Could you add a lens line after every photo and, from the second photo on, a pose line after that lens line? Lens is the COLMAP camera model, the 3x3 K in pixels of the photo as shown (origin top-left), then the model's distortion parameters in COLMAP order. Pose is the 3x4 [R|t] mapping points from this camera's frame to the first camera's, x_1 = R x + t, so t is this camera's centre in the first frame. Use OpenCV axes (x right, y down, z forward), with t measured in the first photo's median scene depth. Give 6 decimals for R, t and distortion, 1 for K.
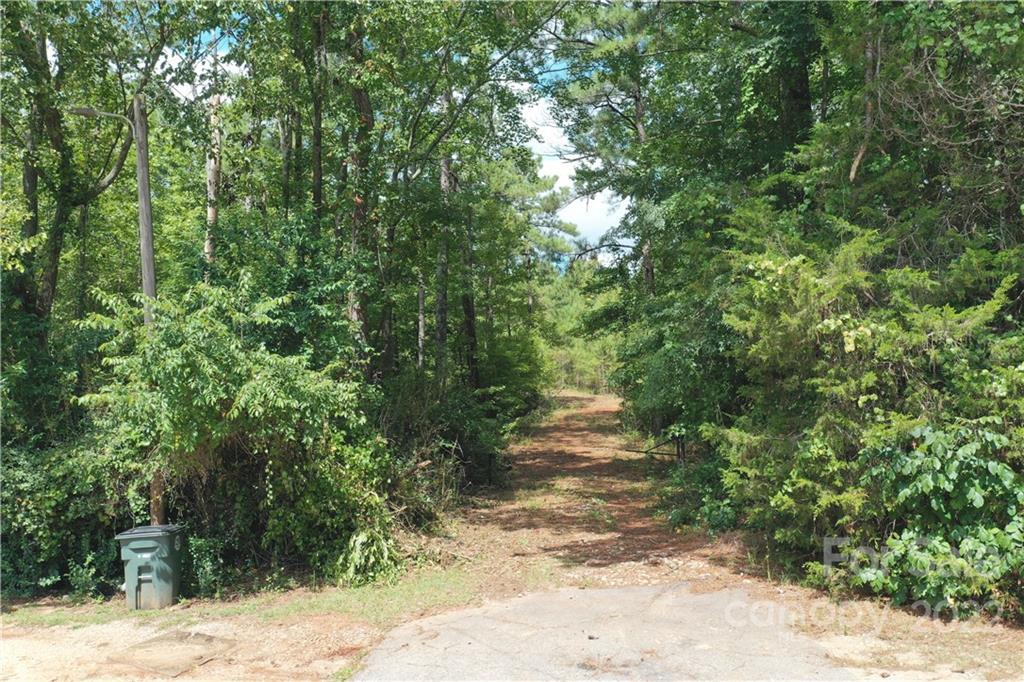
lens RADIAL K [[800.3, 0, 512.9], [0, 800.3, 328.2], [0, 0, 1]] dist [-0.004687, -0.002783]
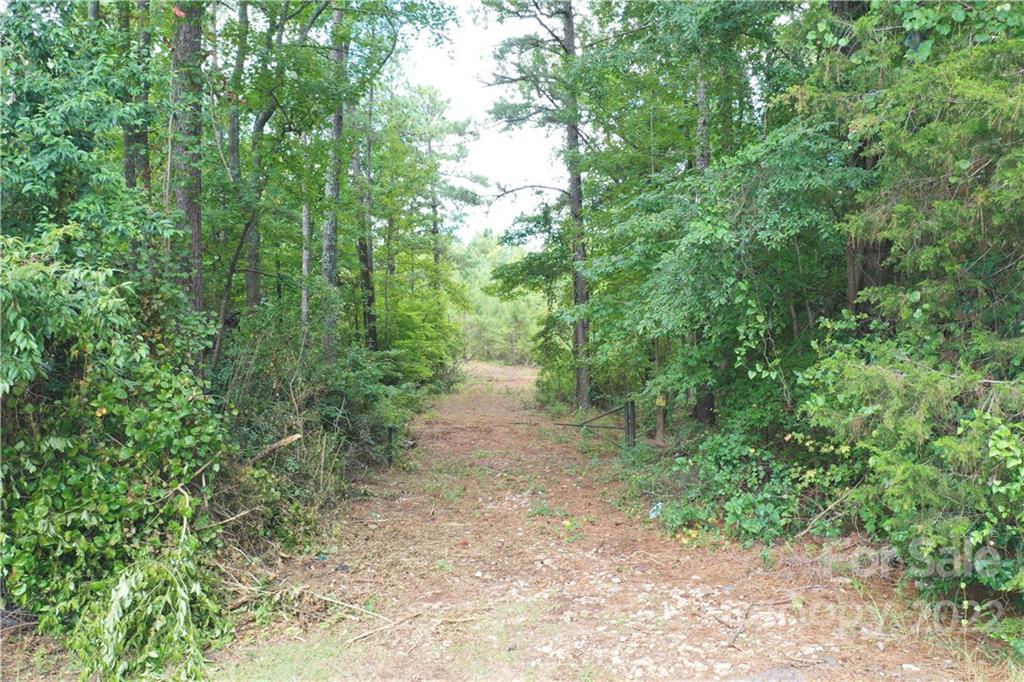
lens RADIAL K [[800.3, 0, 512.9], [0, 800.3, 328.2], [0, 0, 1]] dist [-0.004687, -0.002783]
pose [[0.992223, 0.013291, 0.123765, -0.004950], [-0.016794, 0.999486, 0.027303, 0.024630], [-0.123338, -0.029169, 0.991936, 0.140778]]
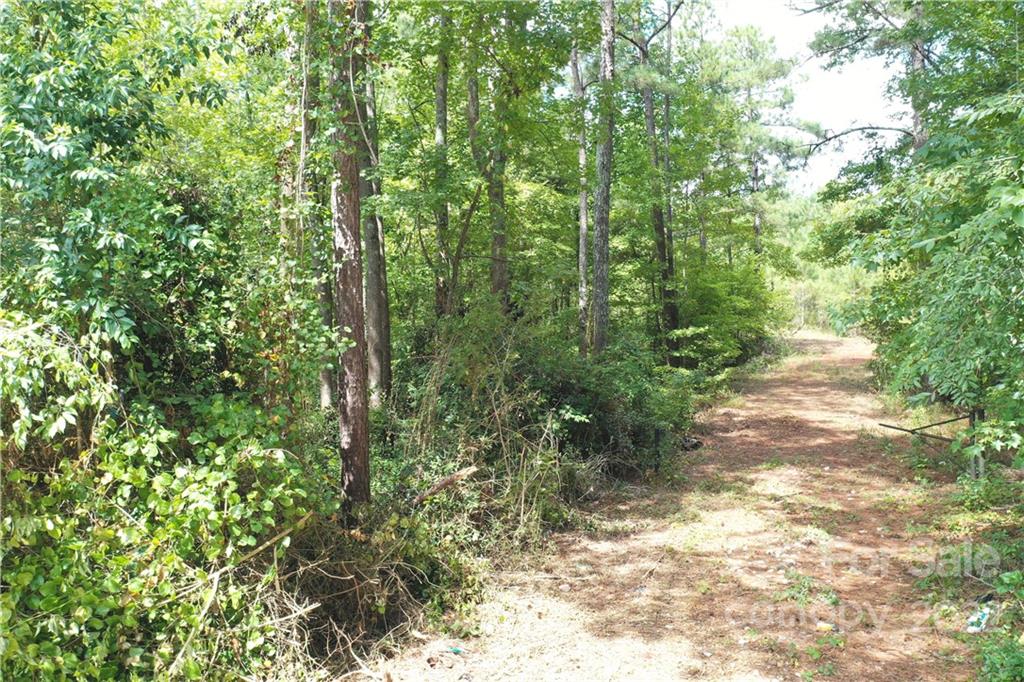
lens RADIAL K [[800.3, 0, 512.9], [0, 800.3, 328.2], [0, 0, 1]] dist [-0.004687, -0.002783]
pose [[0.955845, 0.009344, -0.293723, 0.034027], [0.013370, 0.997077, 0.075227, 0.014054], [0.293567, -0.075832, 0.952926, 0.218069]]
